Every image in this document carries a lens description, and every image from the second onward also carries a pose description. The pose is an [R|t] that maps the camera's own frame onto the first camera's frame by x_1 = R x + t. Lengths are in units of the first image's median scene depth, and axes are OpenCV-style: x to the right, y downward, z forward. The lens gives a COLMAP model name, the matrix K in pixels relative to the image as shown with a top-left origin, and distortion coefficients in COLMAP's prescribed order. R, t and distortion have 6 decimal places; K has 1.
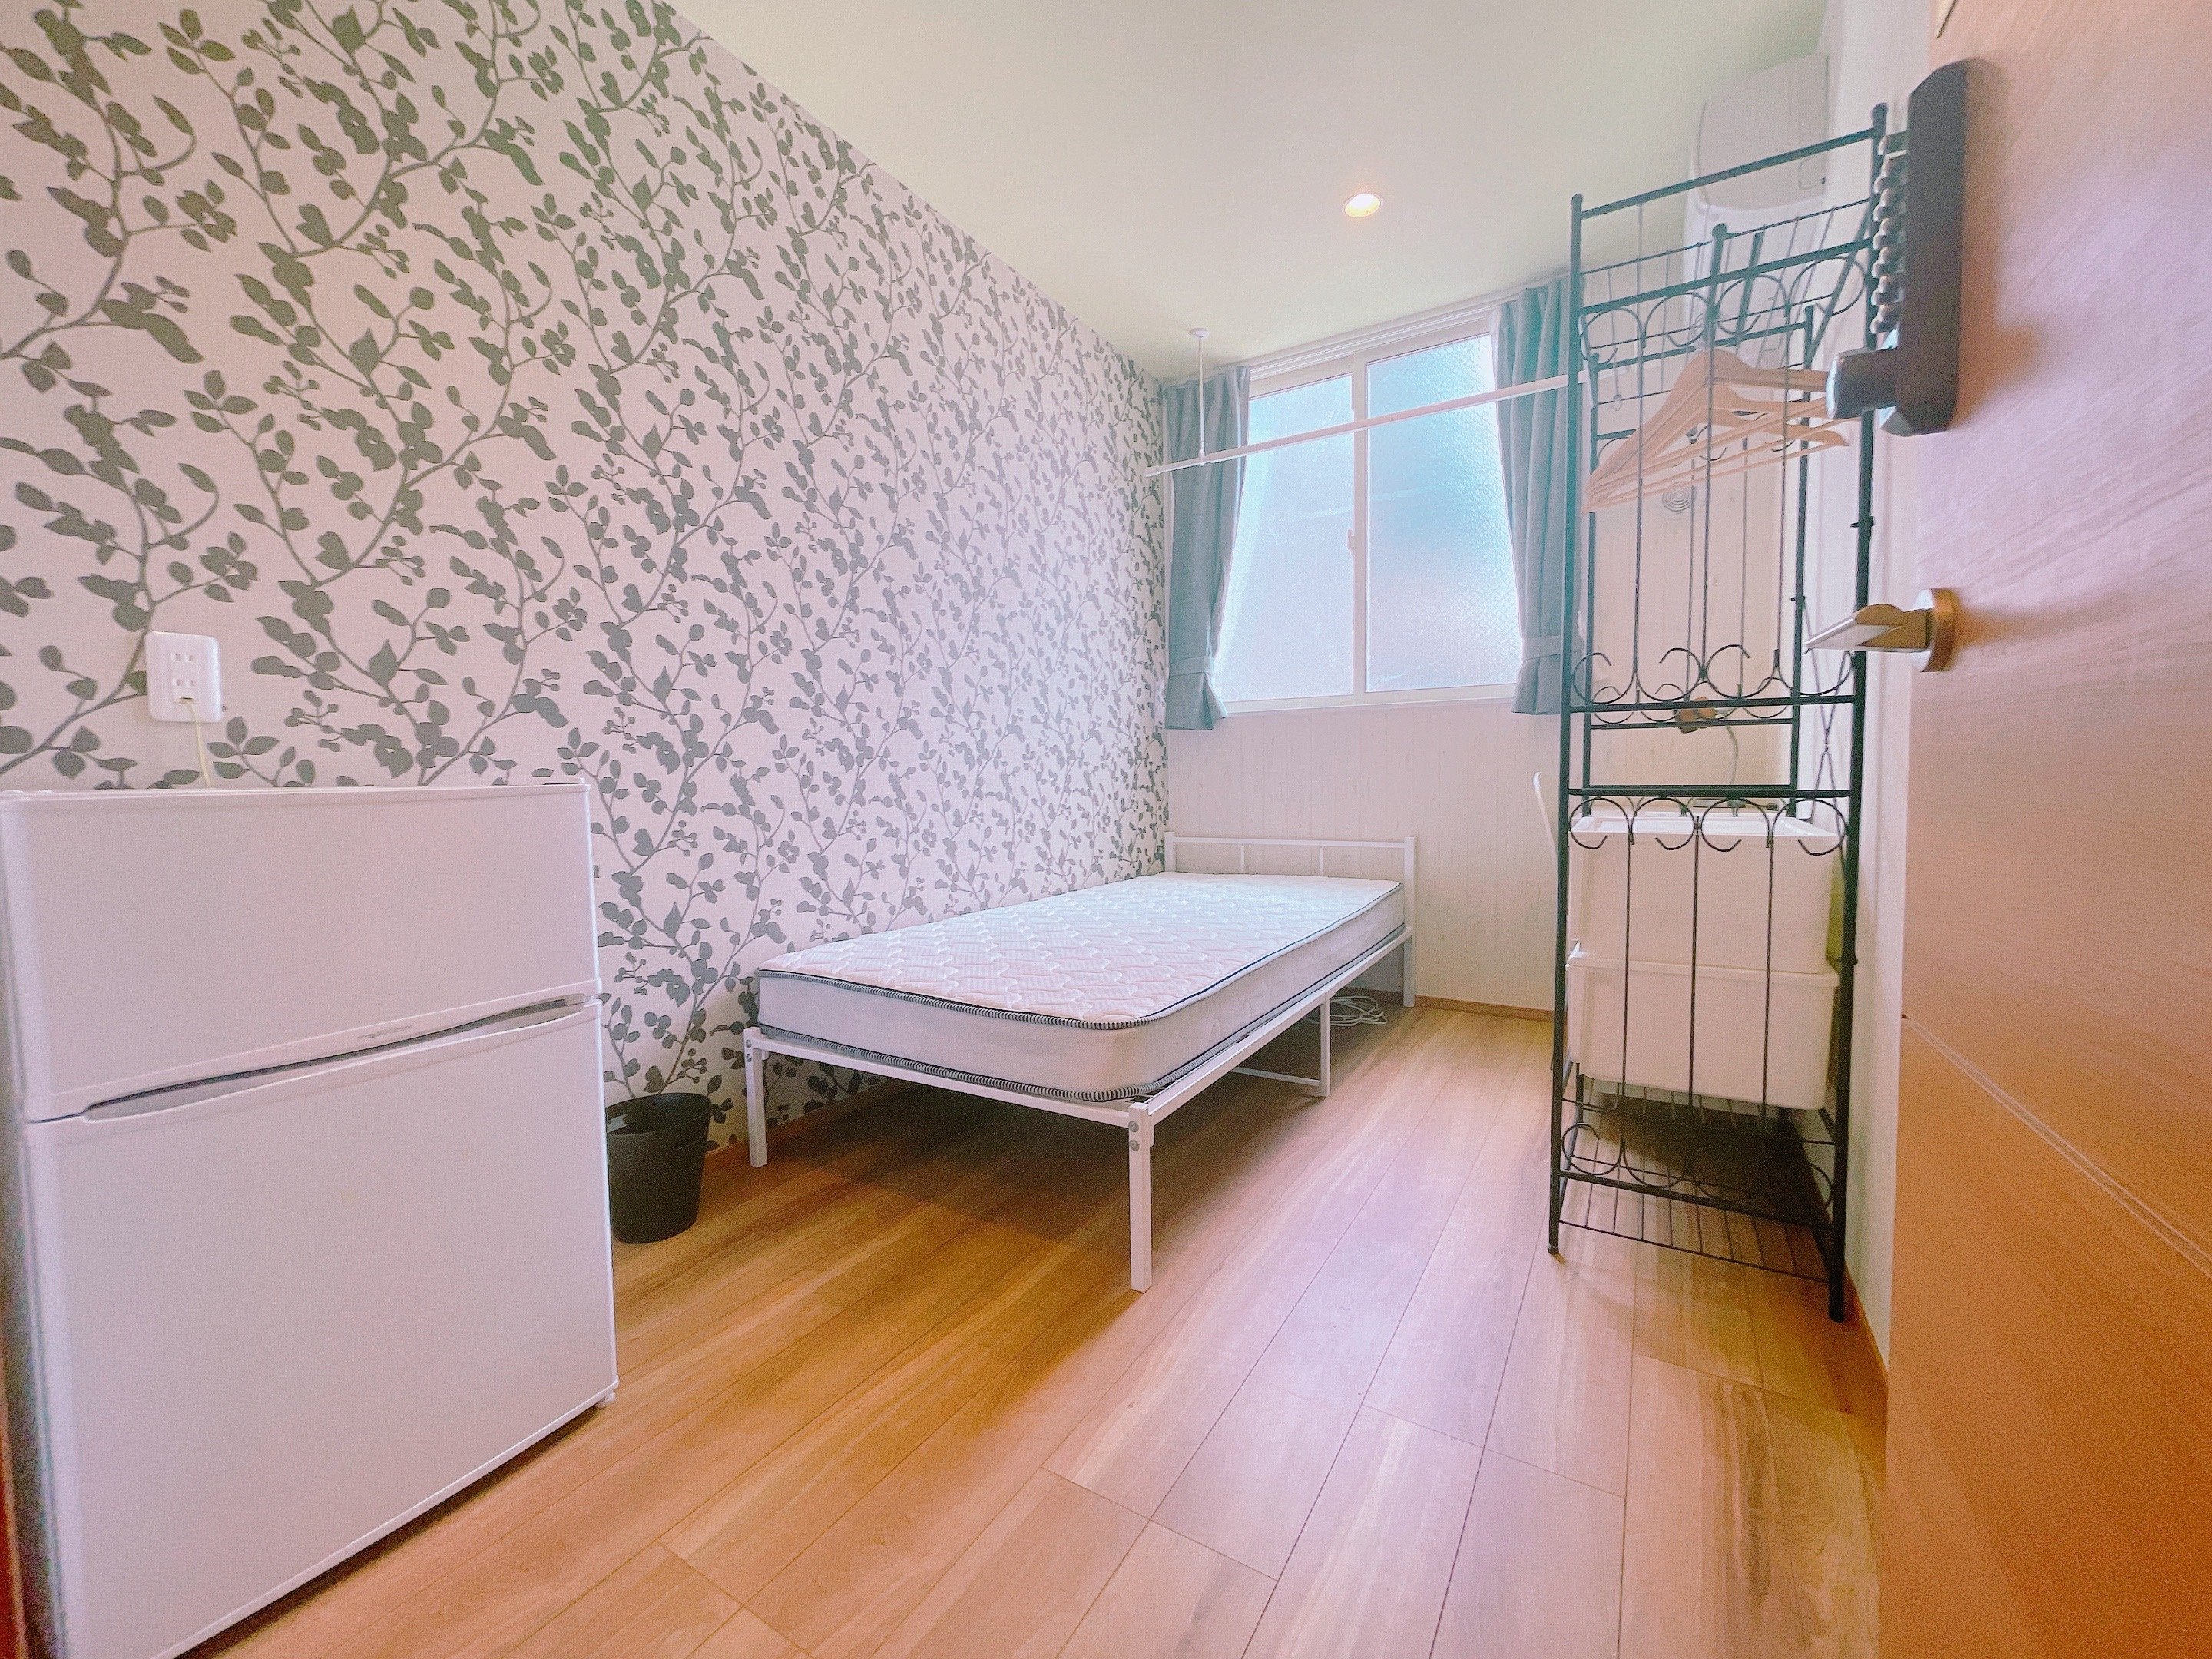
lens RADIAL K [[892.7, 0, 1108.9], [0, 892.7, 824.6], [0, 0, 1]] dist [-0.004801, 0.000728]
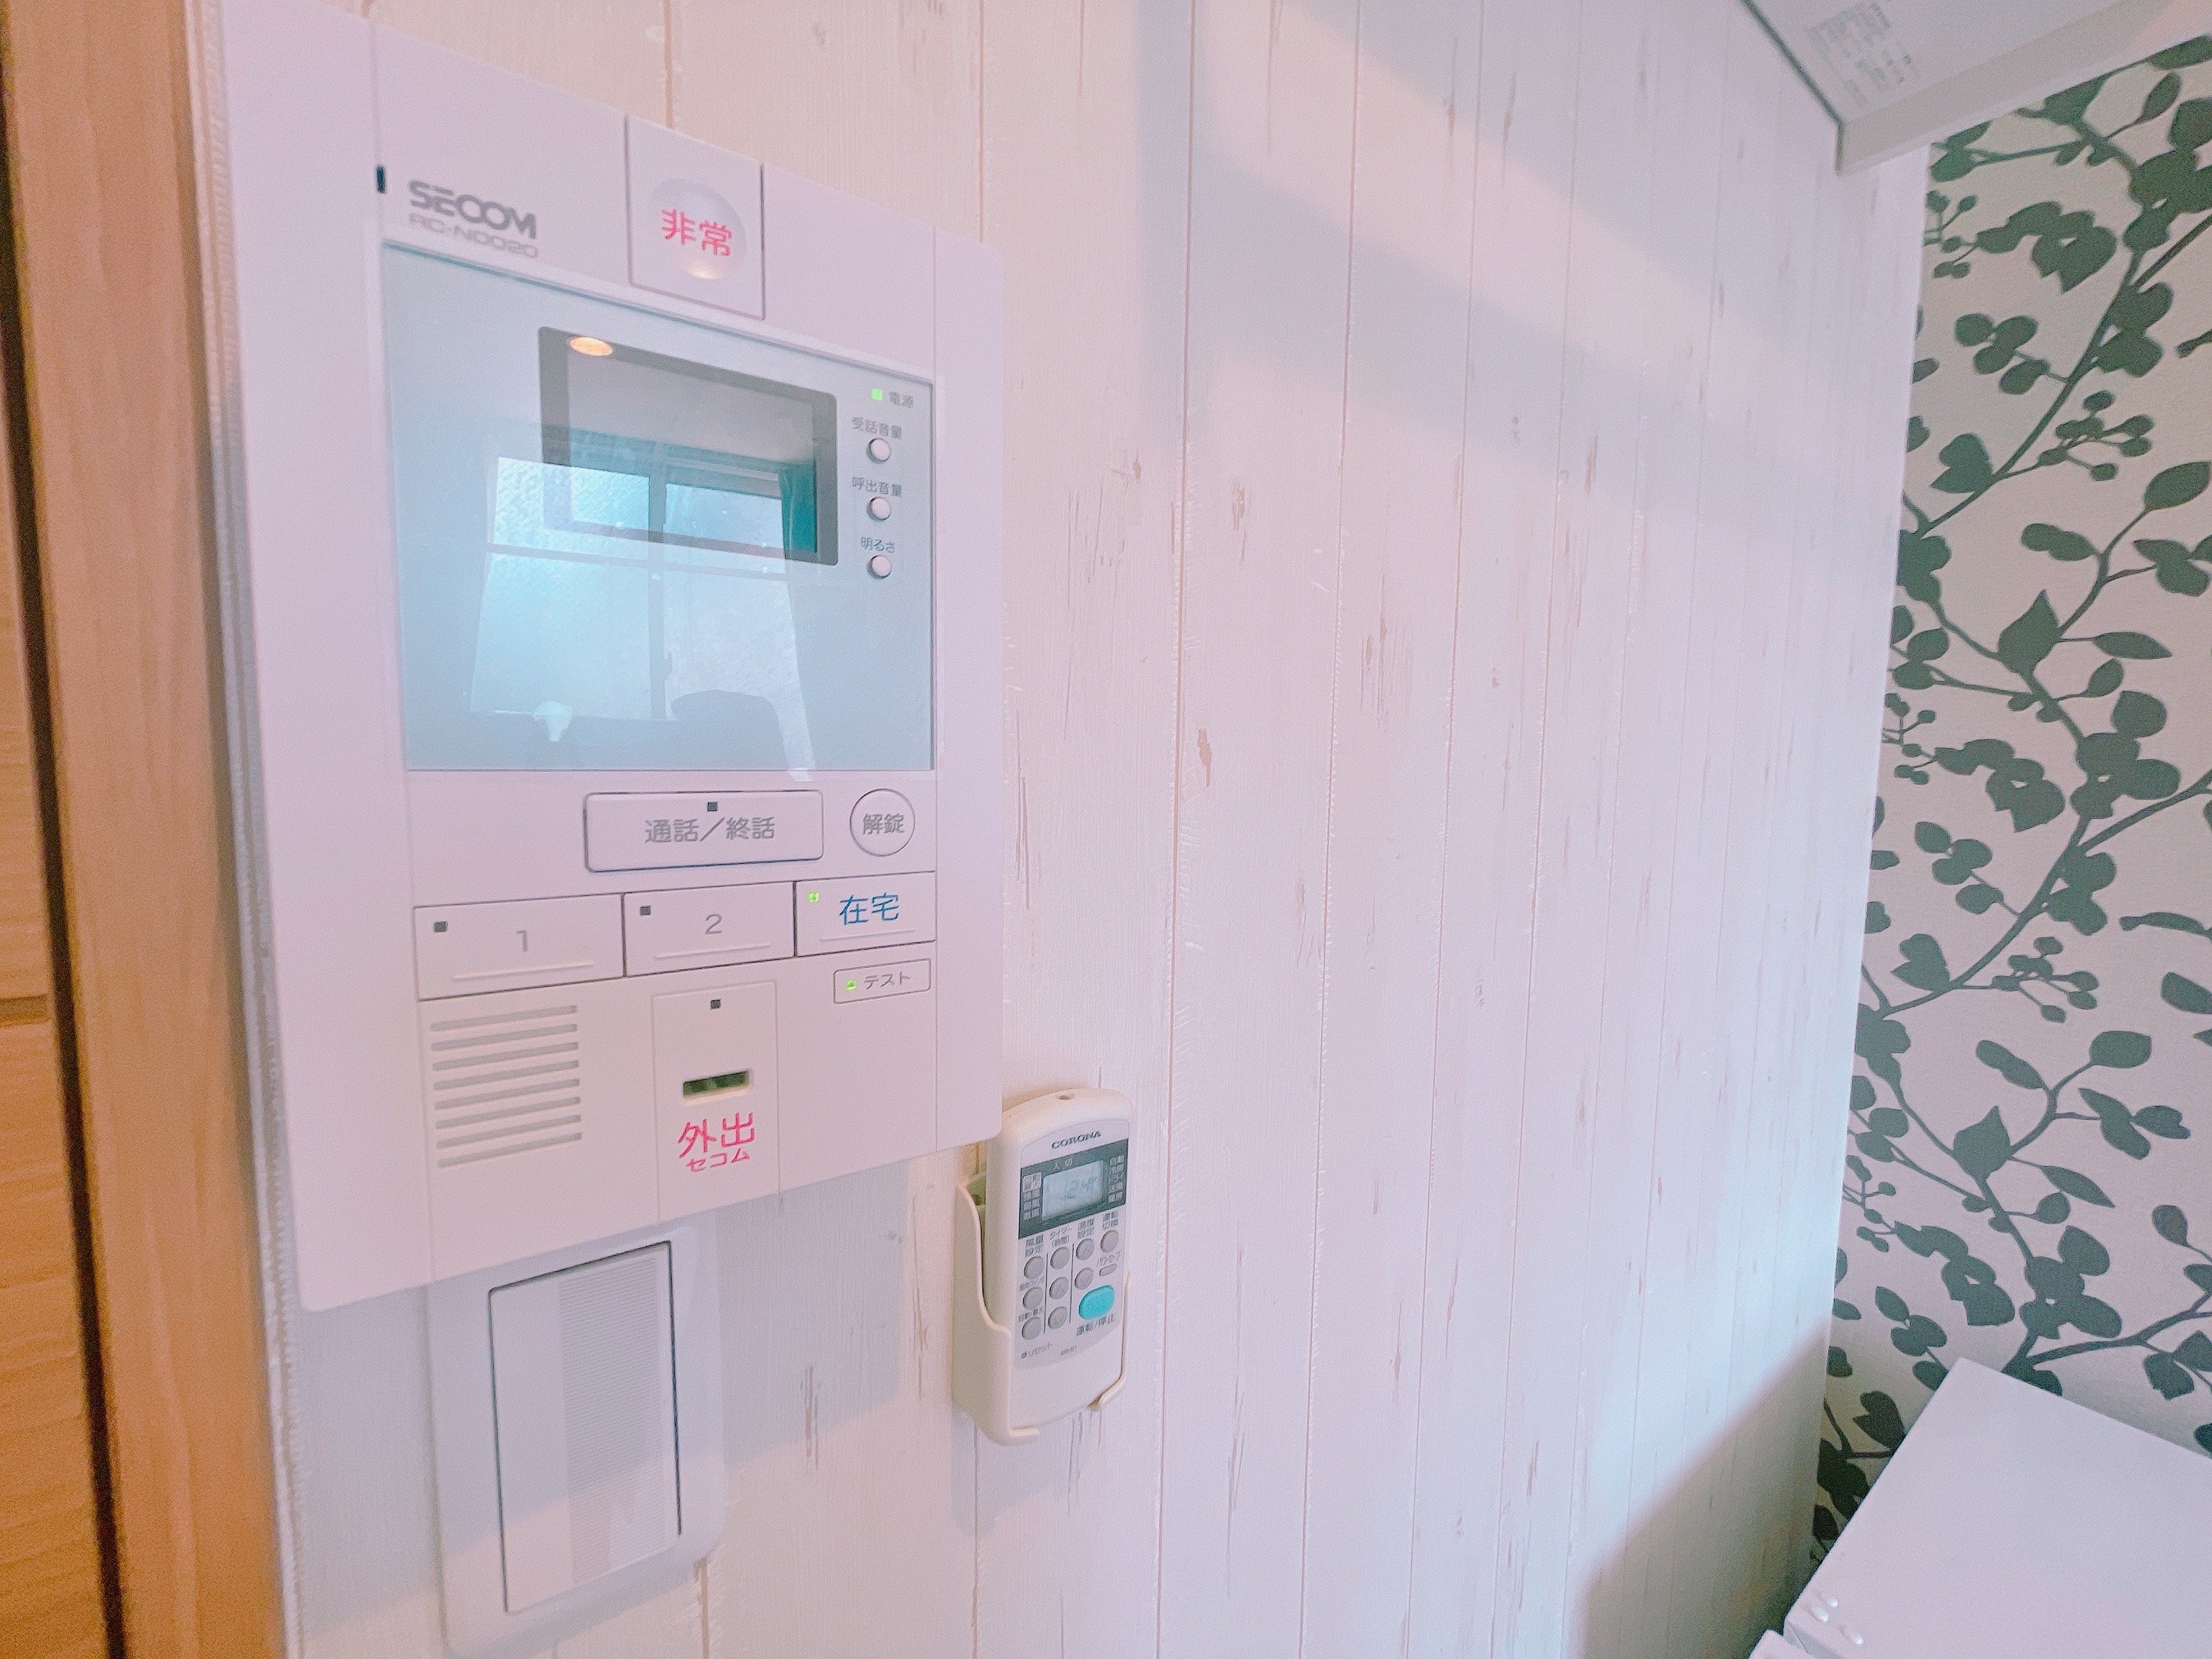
lens RADIAL K [[892.7, 0, 1114.1], [0, 892.7, 820.1], [0, 0, 1]] dist [-0.004801, 0.000728]
pose [[-0.395399, 0.078240, -0.915171, 0.103130], [-0.061374, 0.991888, 0.111316, 0.174232], [0.916457, 0.100182, -0.387390, 0.743957]]
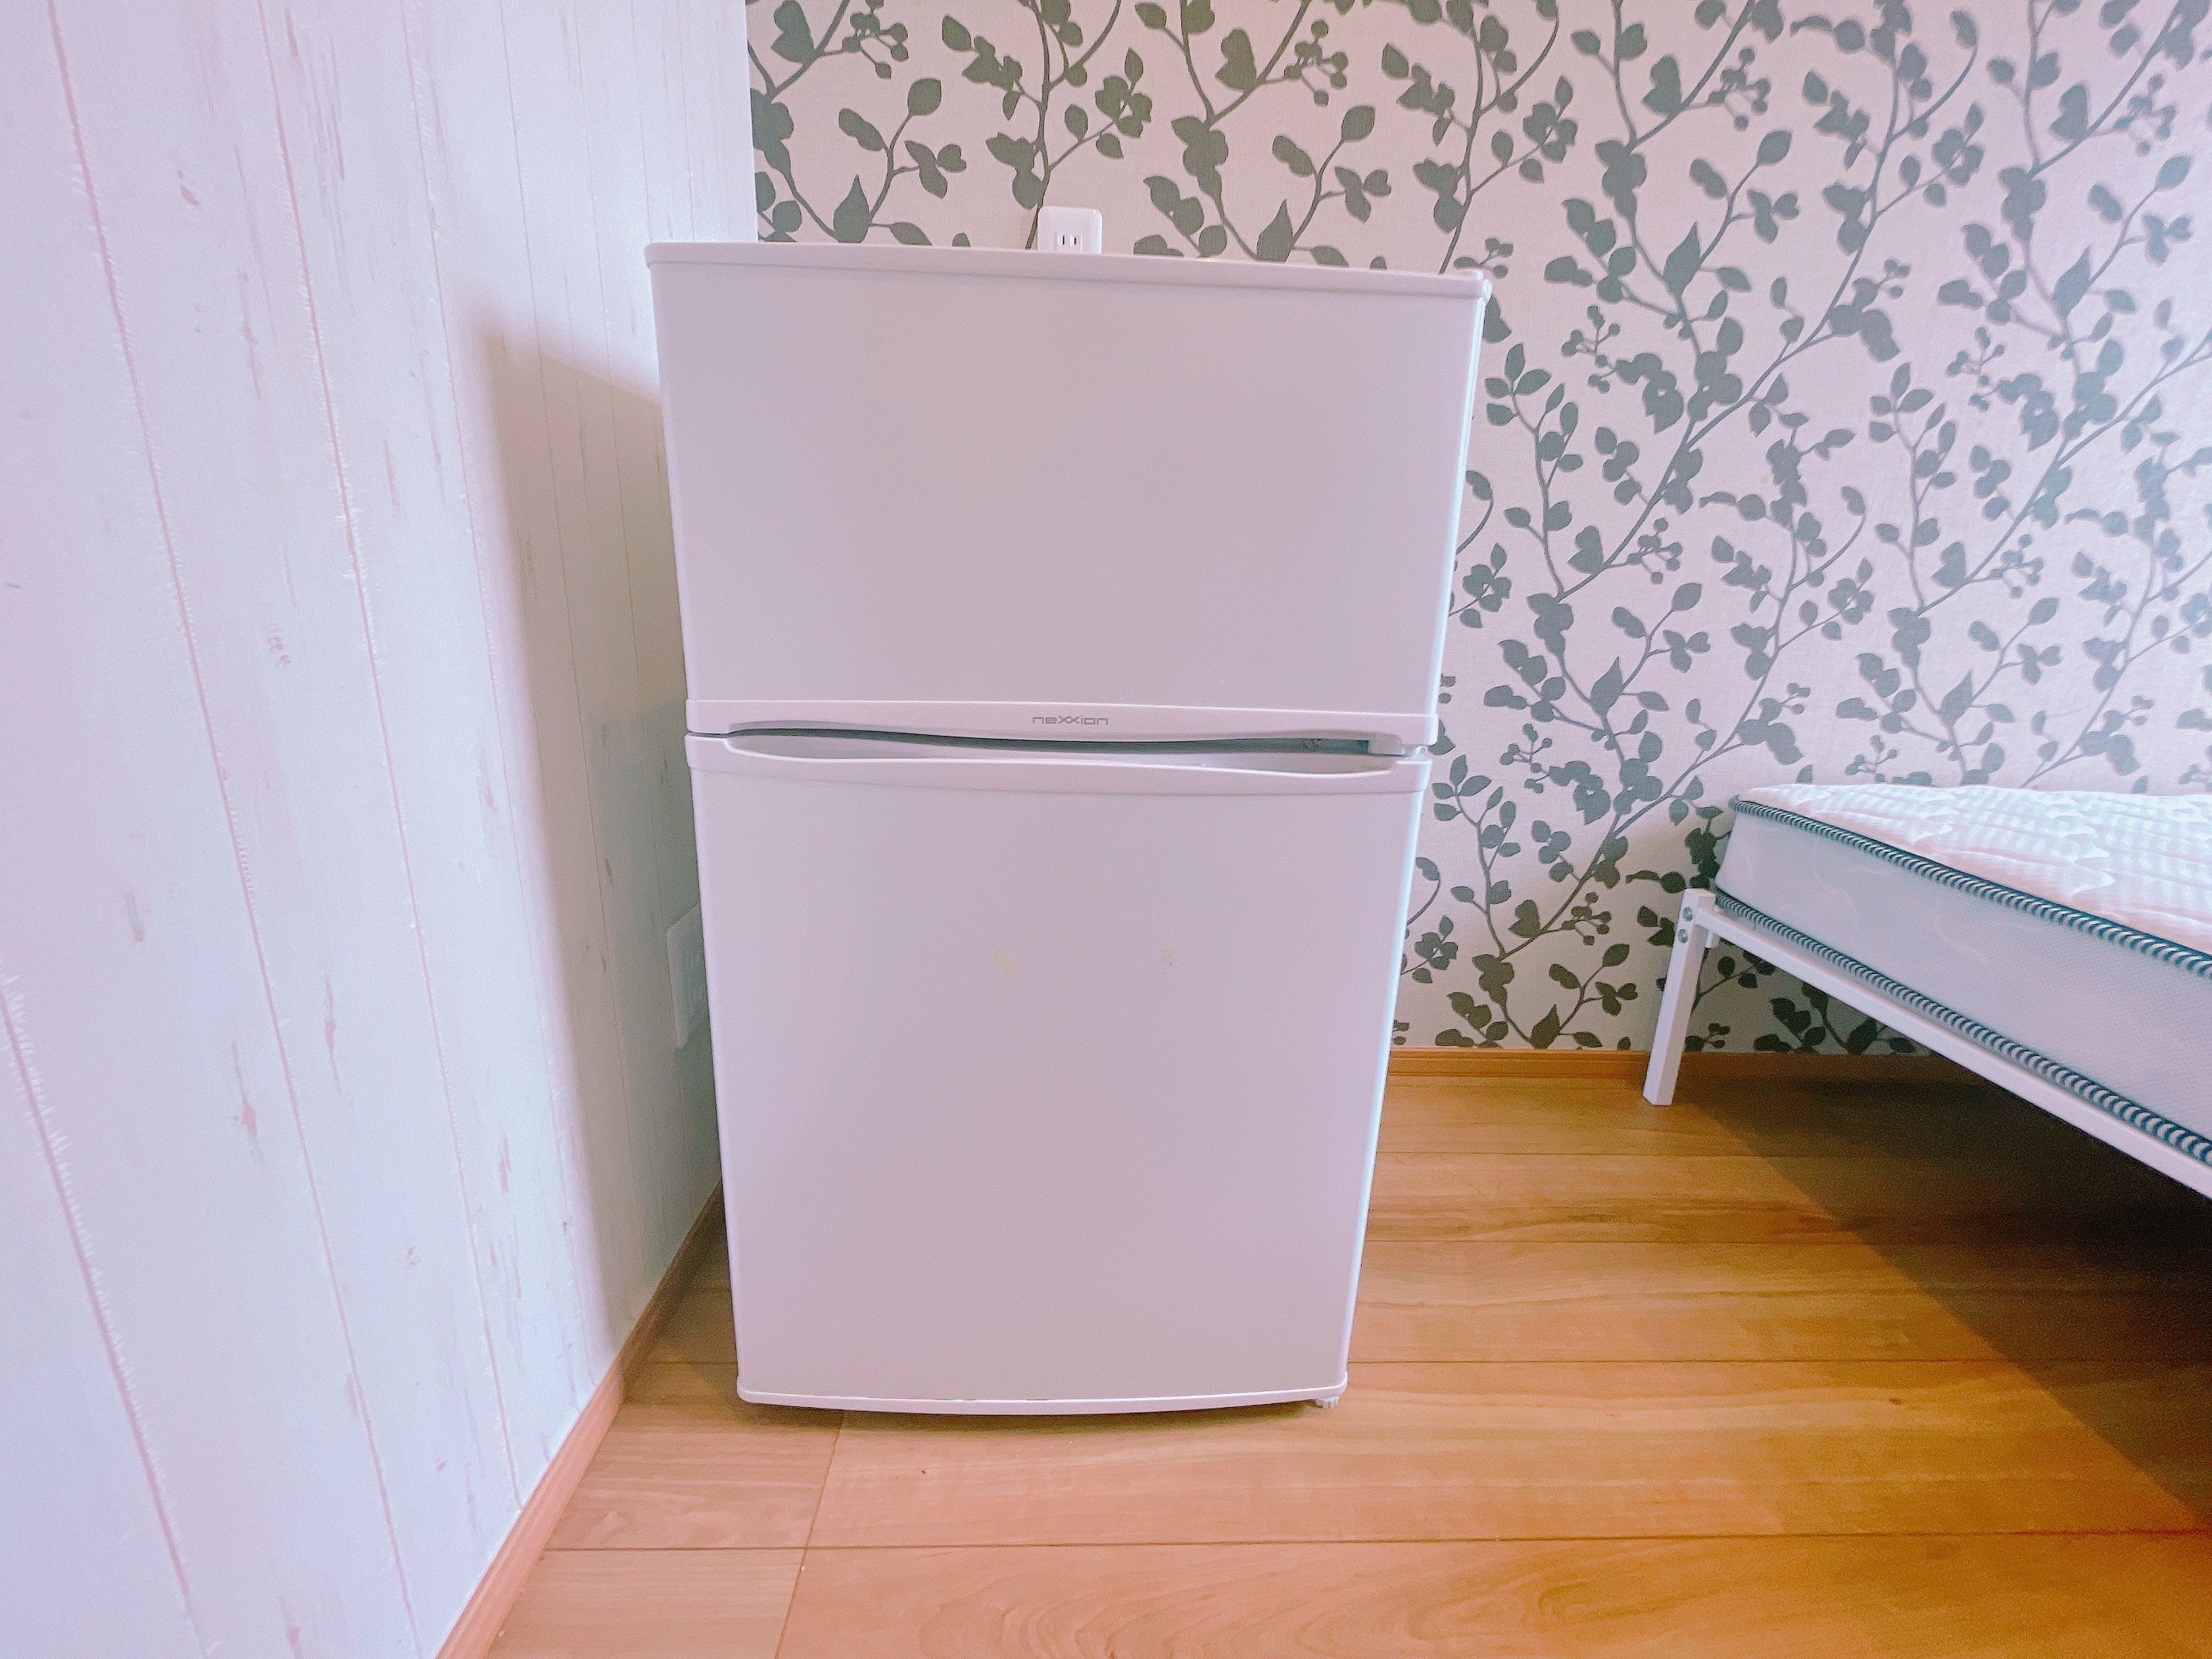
lens RADIAL K [[892.7, 0, 1106.3], [0, 892.7, 820.9], [0, 0, 1]] dist [-0.004801, 0.000728]
pose [[0.554688, 0.247171, -0.794498, -0.164181], [-0.090990, 0.967151, 0.237358, 0.080403], [0.827068, -0.059368, 0.558958, 0.352924]]
